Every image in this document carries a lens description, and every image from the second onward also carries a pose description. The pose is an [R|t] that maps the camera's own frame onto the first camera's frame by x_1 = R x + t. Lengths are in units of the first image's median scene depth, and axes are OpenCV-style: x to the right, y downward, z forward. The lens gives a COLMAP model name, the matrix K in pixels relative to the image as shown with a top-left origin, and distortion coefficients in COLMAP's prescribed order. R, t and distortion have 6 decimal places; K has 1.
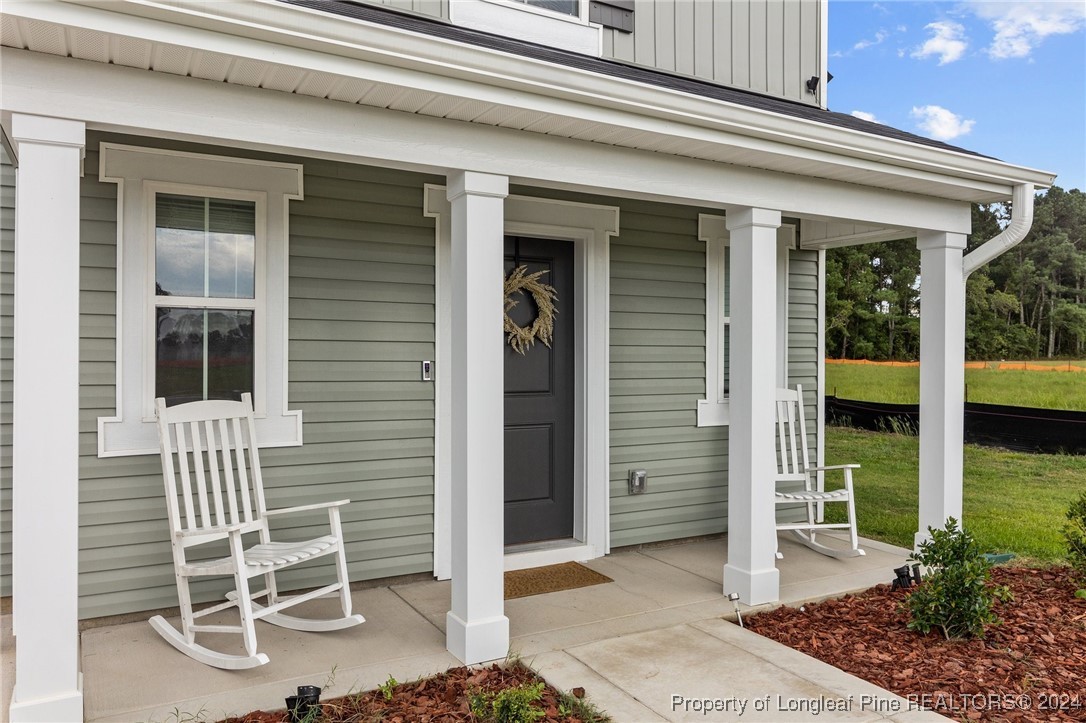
lens RADIAL K [[789.1, 0, 543.0], [0, 789.1, 361.5], [0, 0, 1]] dist [-0.006368, -0.002052]
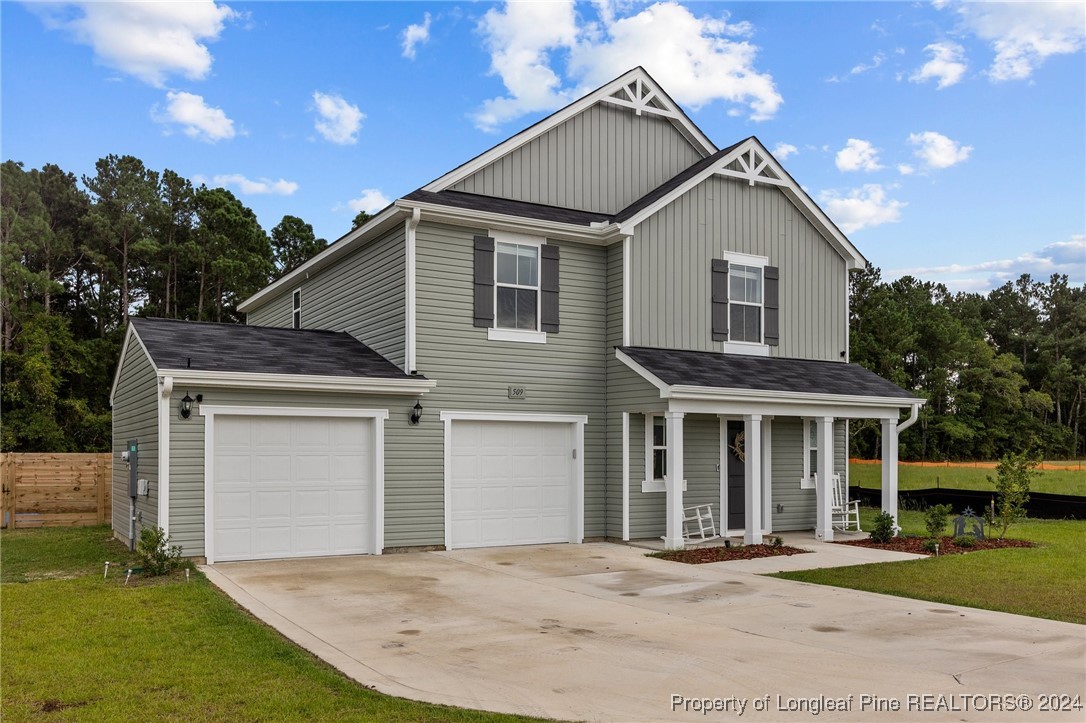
lens RADIAL K [[940.6, 0, 540.0], [0, 940.6, 452.6], [0, 0, 1]] dist [0.001338, 0.002832]
pose [[0.999873, -0.004133, 0.015383, -0.098701], [0.004304, 0.999929, -0.011081, -0.001125], [-0.015336, 0.011146, 0.999820, -0.291250]]
